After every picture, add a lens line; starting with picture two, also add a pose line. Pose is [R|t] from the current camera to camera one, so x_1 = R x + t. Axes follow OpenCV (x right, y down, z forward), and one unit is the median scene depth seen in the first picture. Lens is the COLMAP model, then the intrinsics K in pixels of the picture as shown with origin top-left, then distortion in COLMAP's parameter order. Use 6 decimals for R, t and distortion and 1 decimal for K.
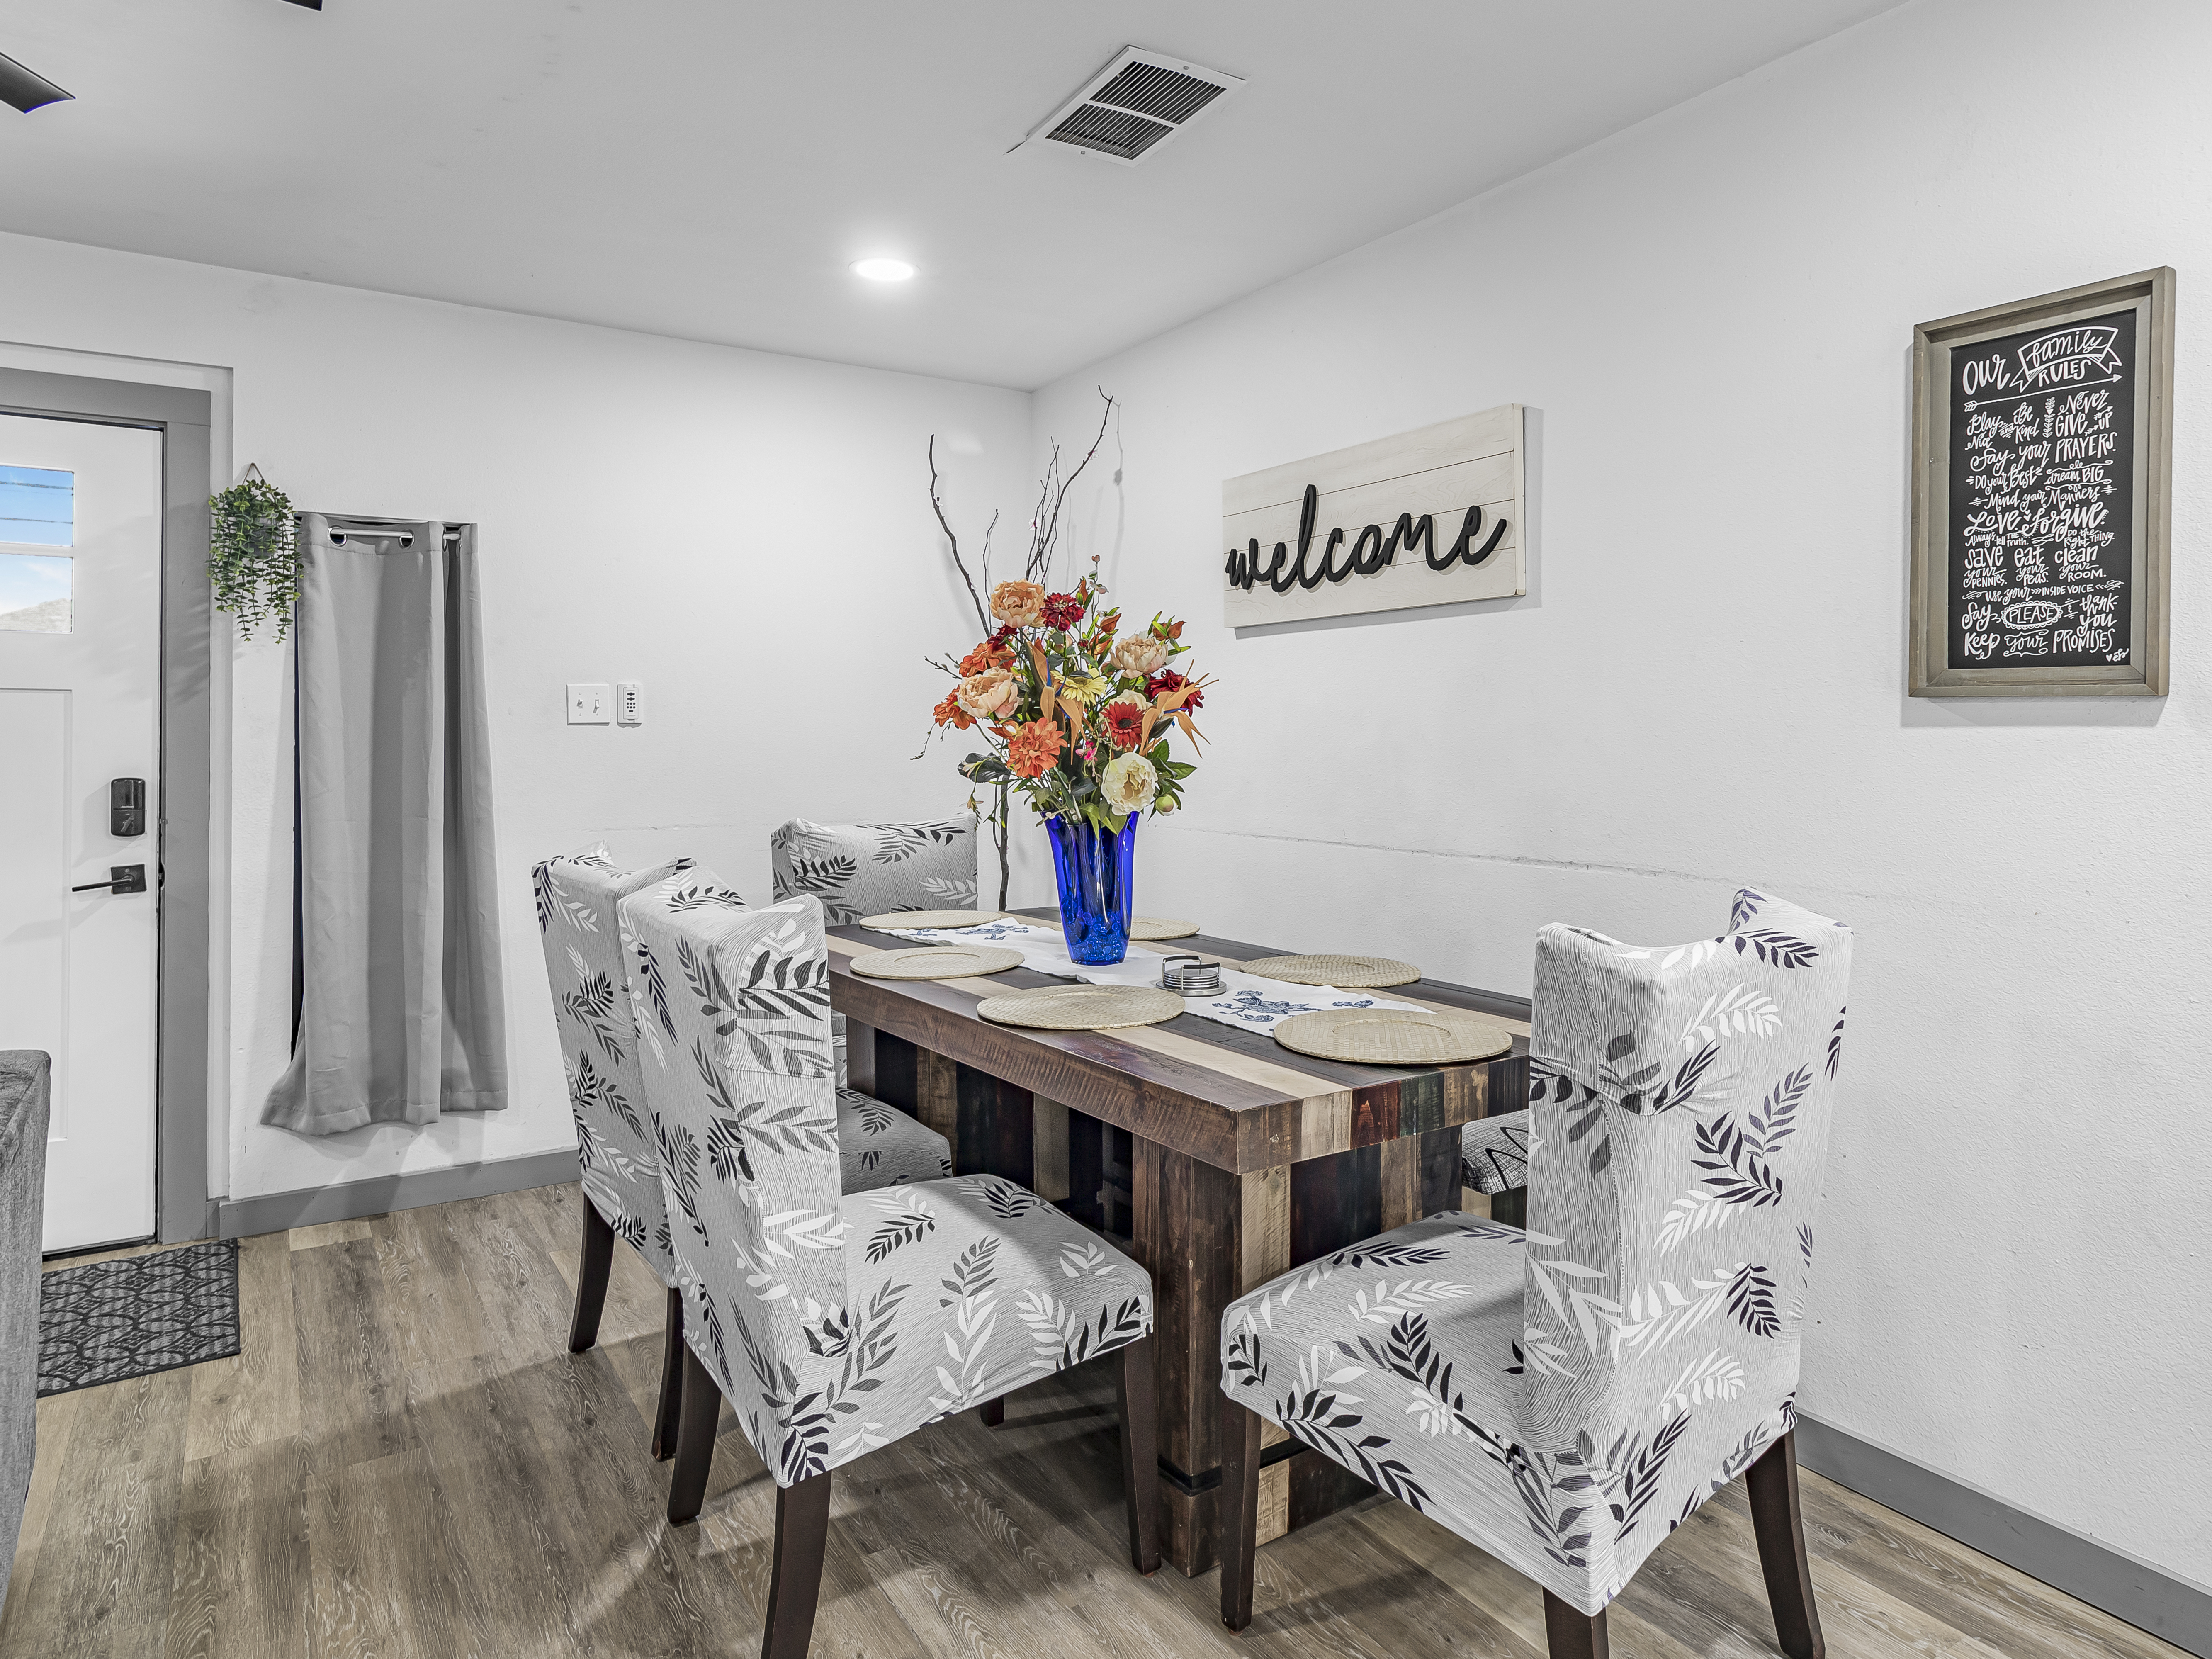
lens RADIAL K [[1363.5, 0, 1104.8], [0, 1363.5, 717.0], [0, 0, 1]] dist [0.001725, -0.001303]
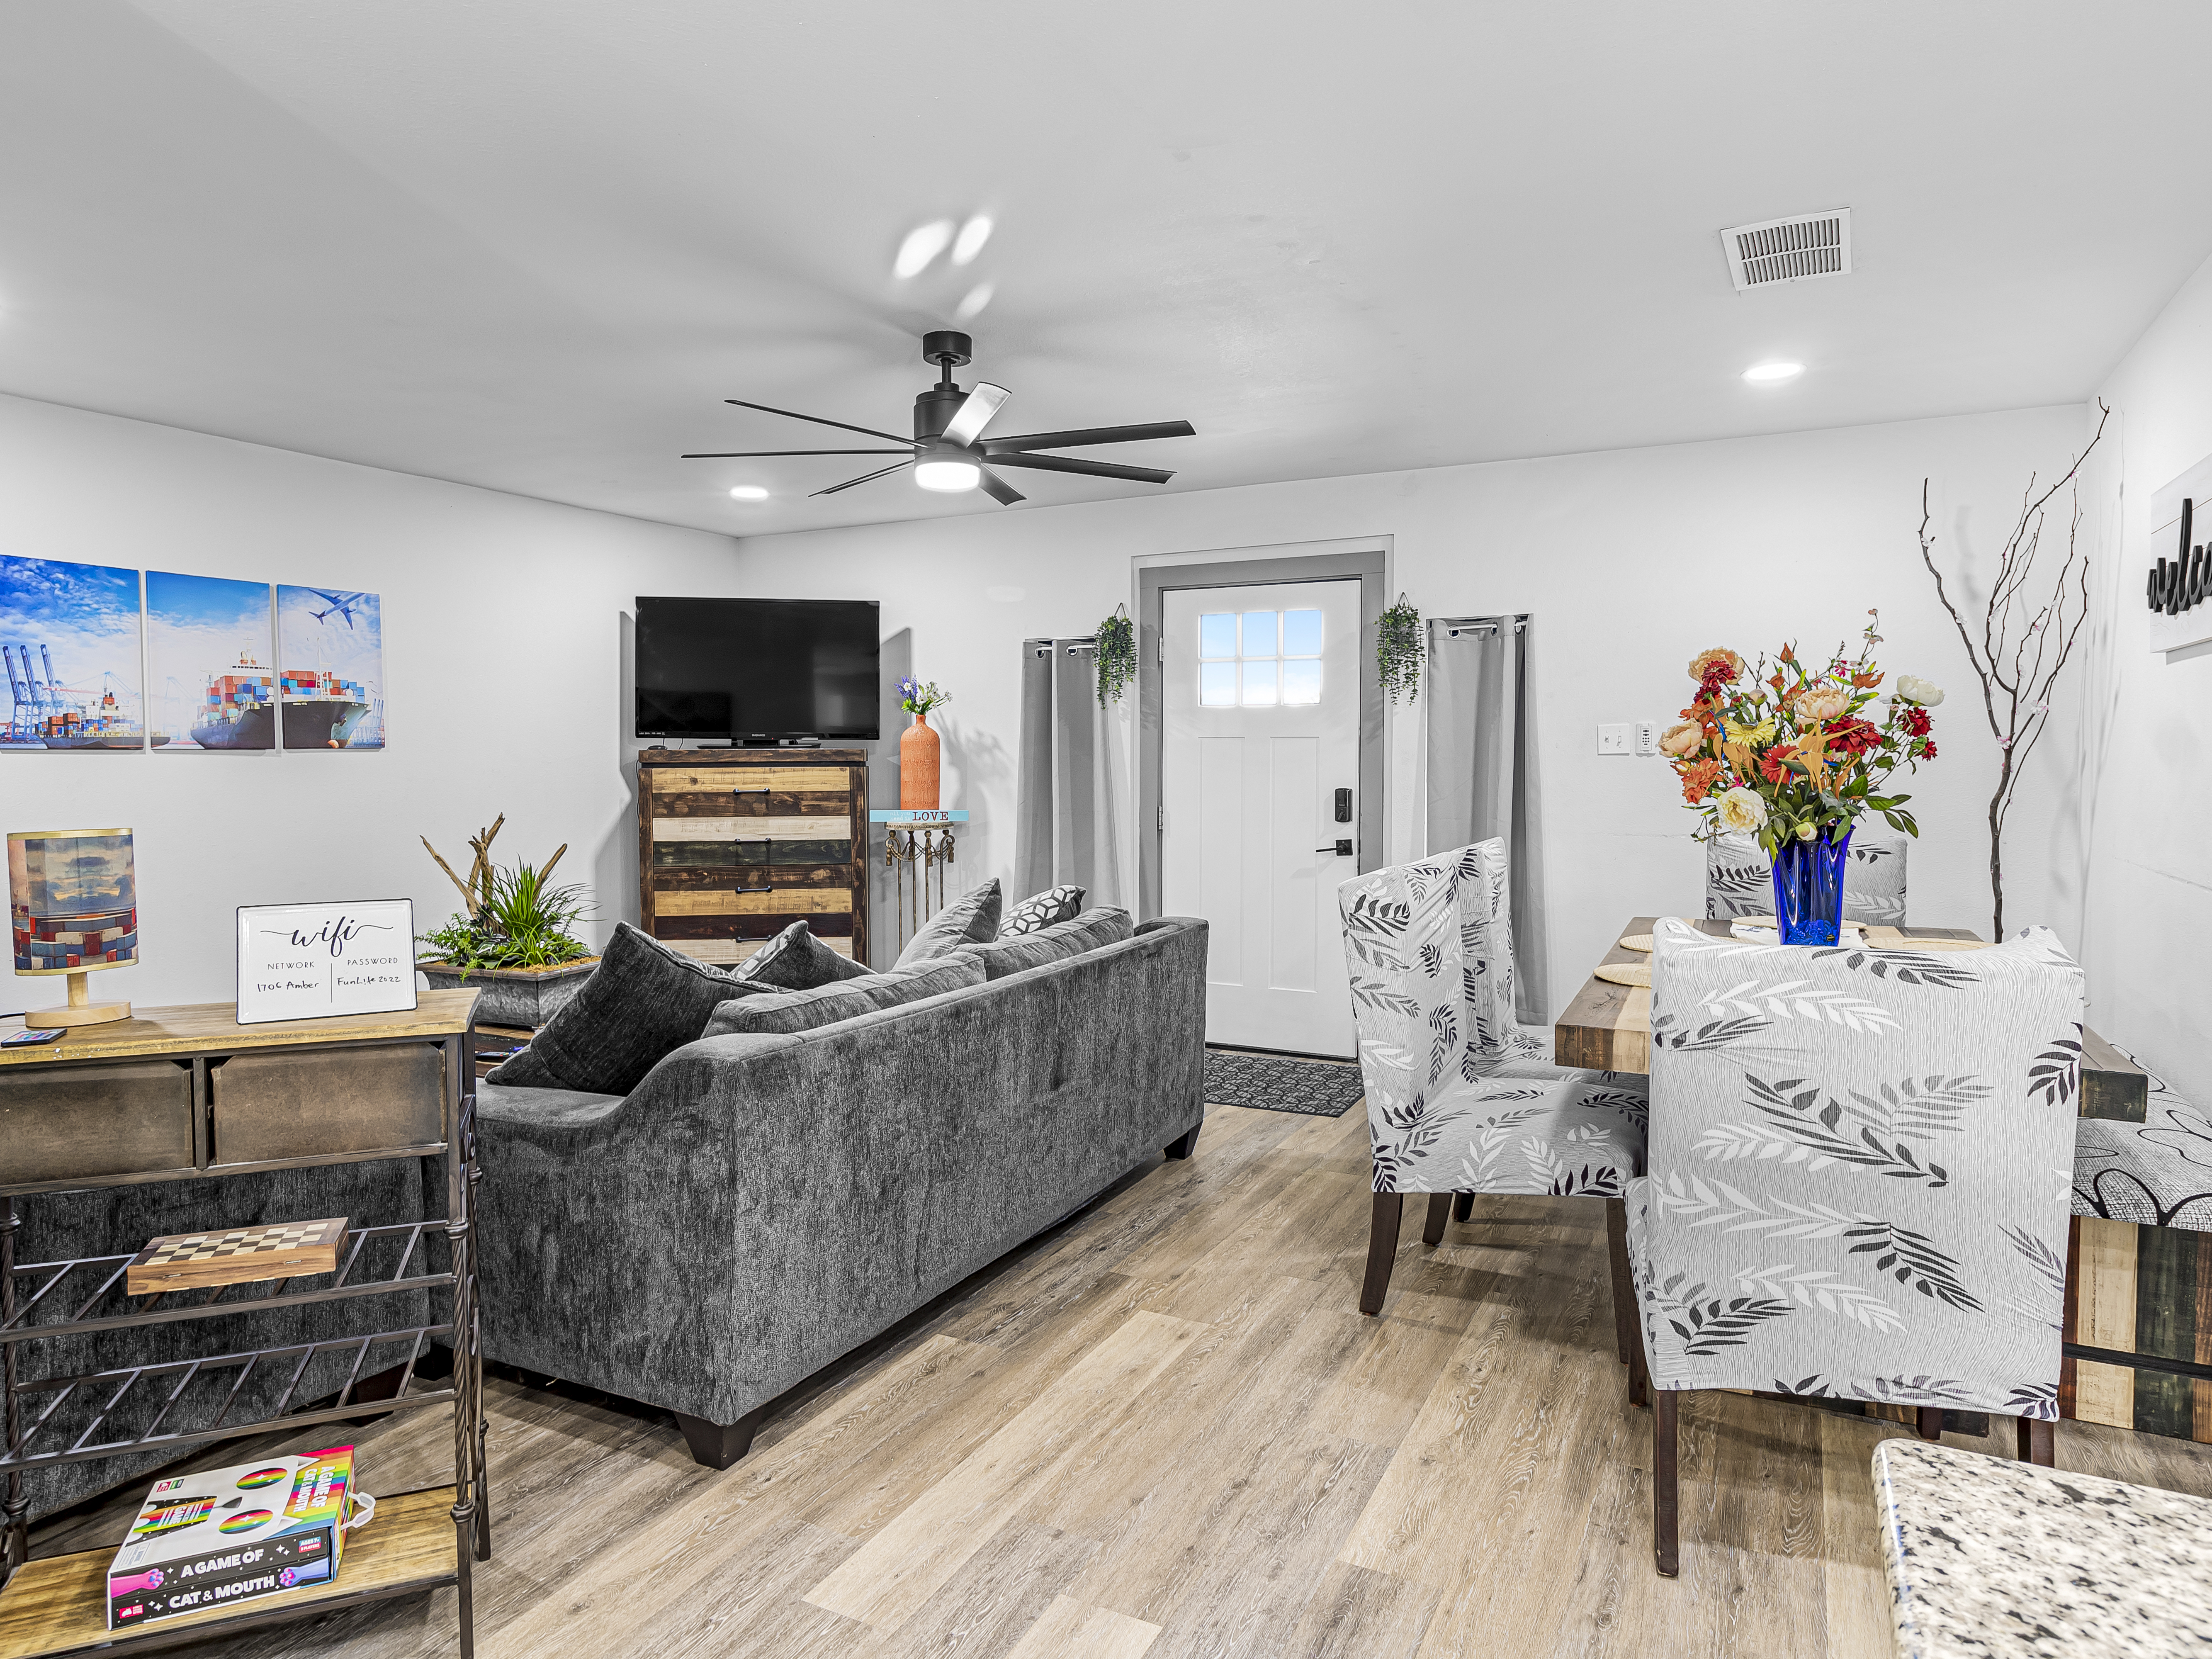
lens RADIAL K [[1359.2, 0, 1110.5], [0, 1359.2, 755.5], [0, 0, 1]] dist [0.000477, -0.000456]
pose [[0.501276, 0.001139, -0.865287, 1.082557], [0.017867, 0.999772, 0.011667, -0.037507], [0.865103, -0.021308, 0.501142, -0.179806]]
